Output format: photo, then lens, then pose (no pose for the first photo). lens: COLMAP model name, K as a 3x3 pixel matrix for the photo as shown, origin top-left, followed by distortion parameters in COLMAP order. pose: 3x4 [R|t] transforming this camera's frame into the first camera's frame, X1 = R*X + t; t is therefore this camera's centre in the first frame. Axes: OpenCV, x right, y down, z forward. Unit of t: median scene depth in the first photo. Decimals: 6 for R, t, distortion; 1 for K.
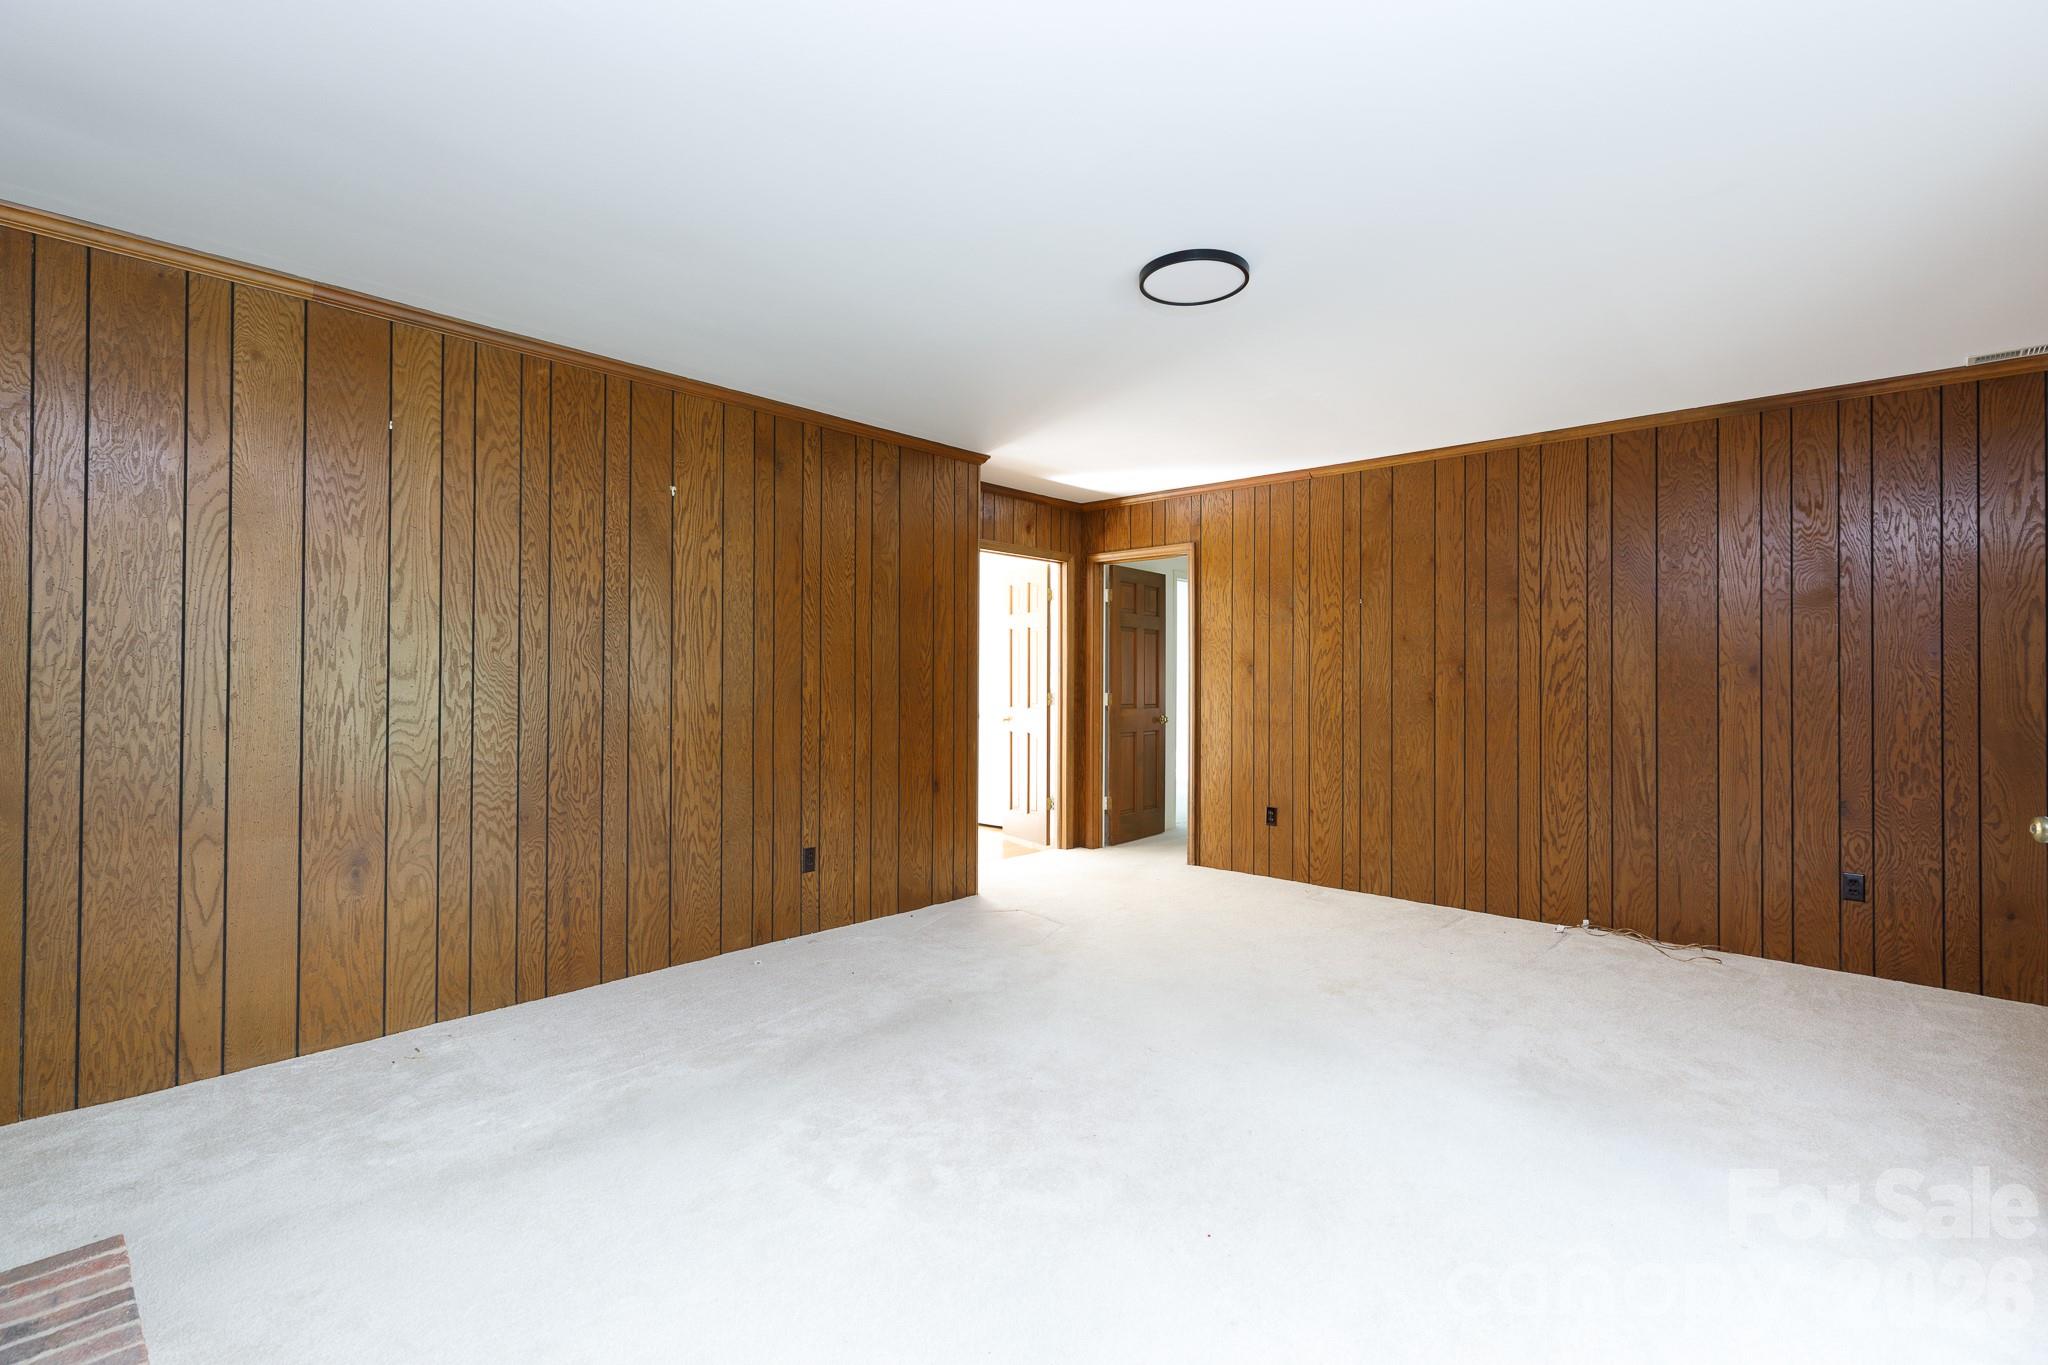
lens RADIAL K [[894.8, 0, 1044.9], [0, 894.8, 673.8], [0, 0, 1]] dist [0.002747, 0.000285]
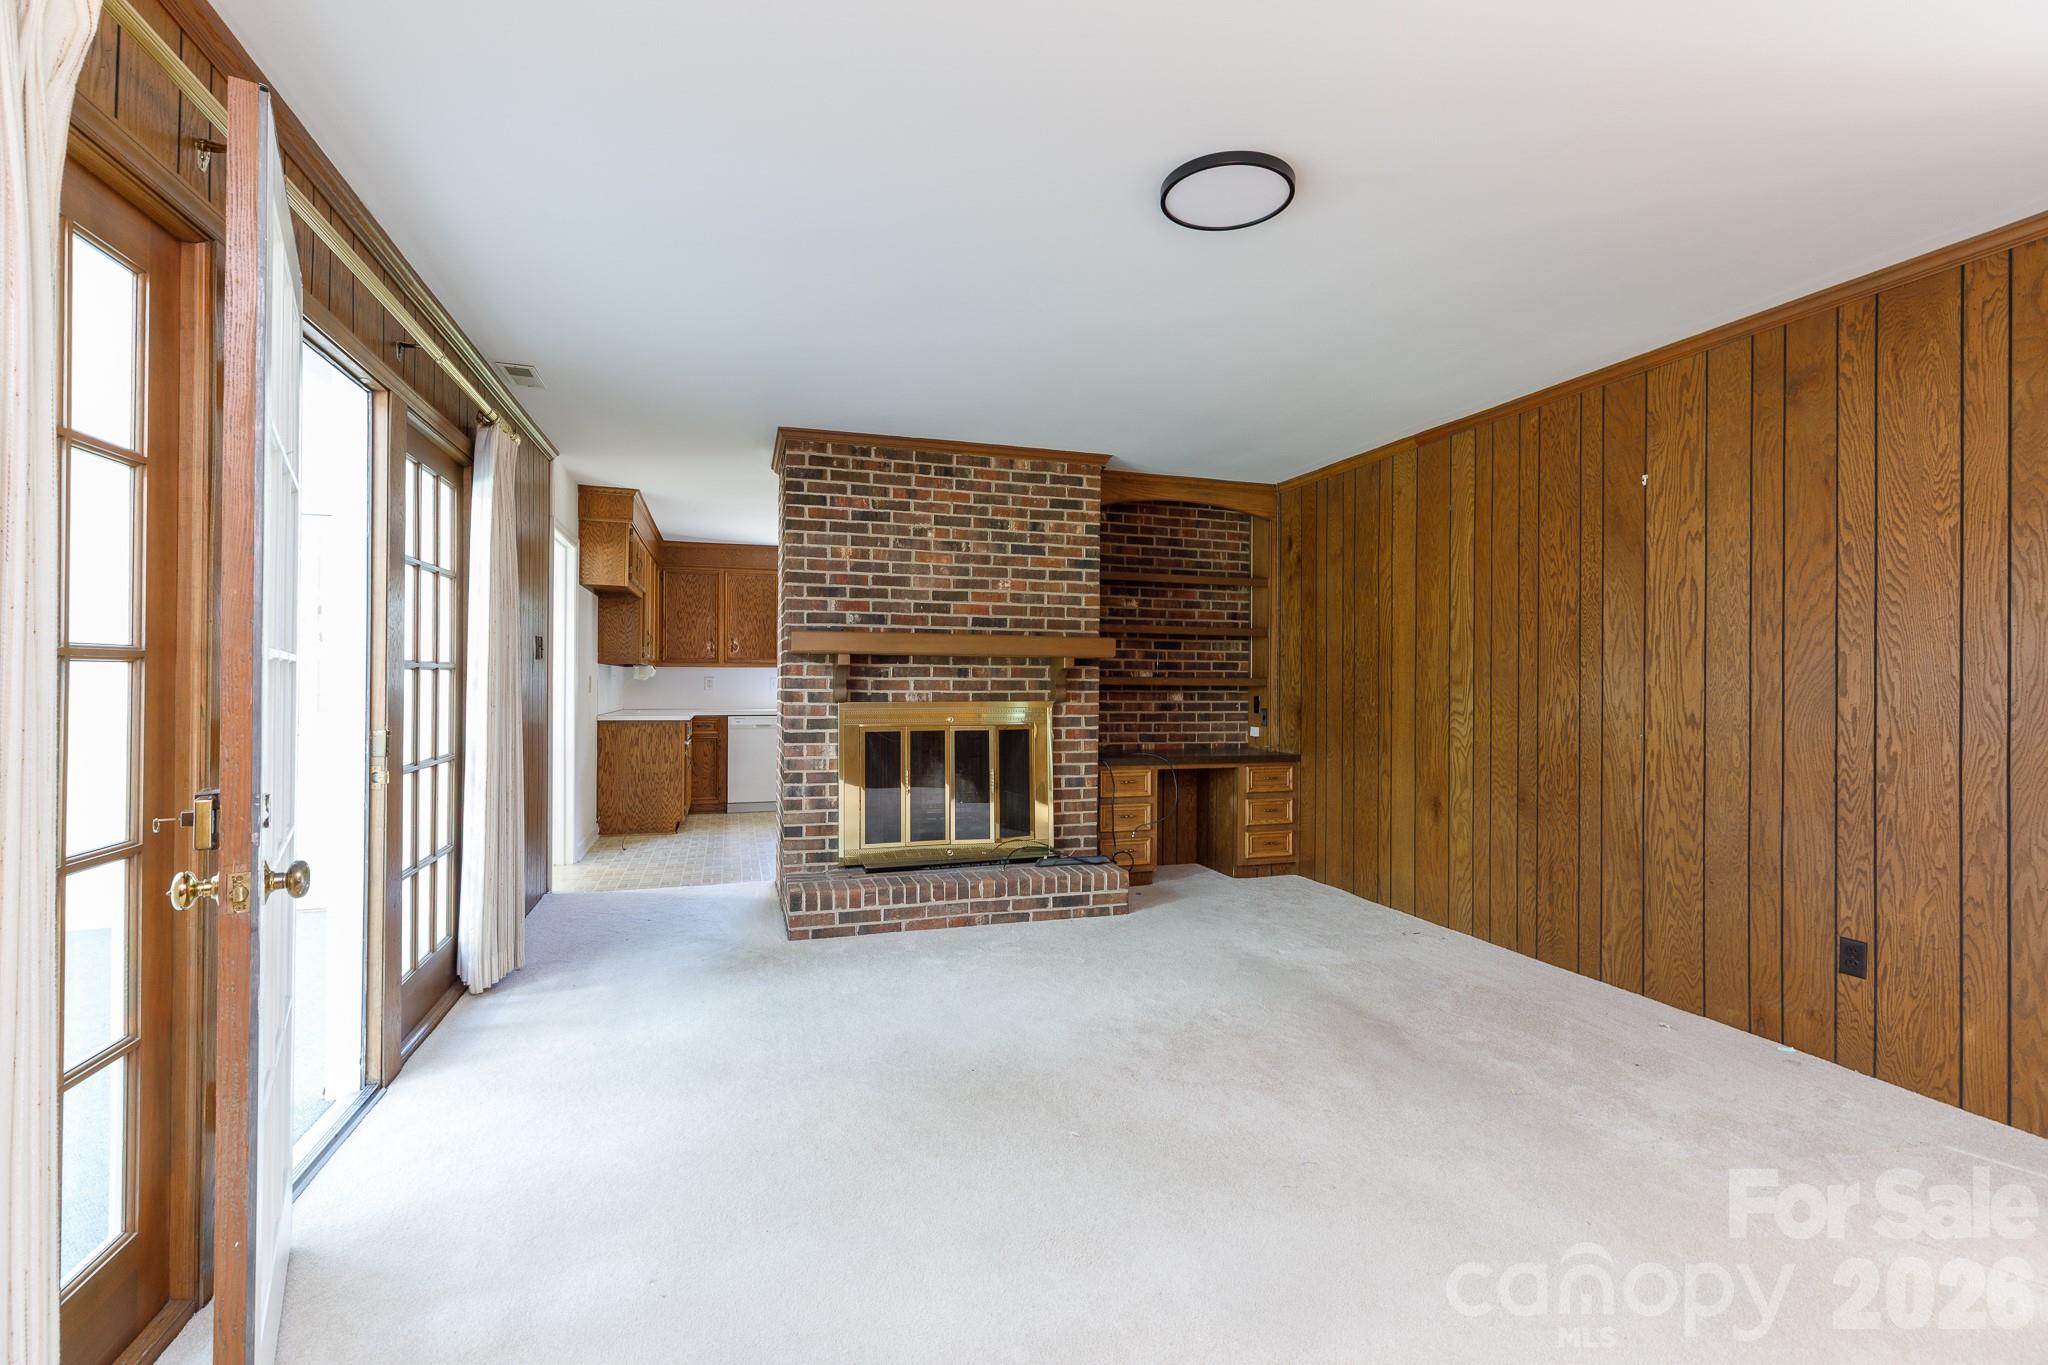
lens RADIAL K [[933.4, 0, 1023.6], [0, 933.4, 692.6], [0, 0, 1]] dist [0.005019, 0.000741]
pose [[-0.499083, 0.001483, -0.866553, 0.716661], [-0.008366, 0.999944, 0.006529, 0.013424], [0.866514, 0.010508, -0.499043, 0.900695]]
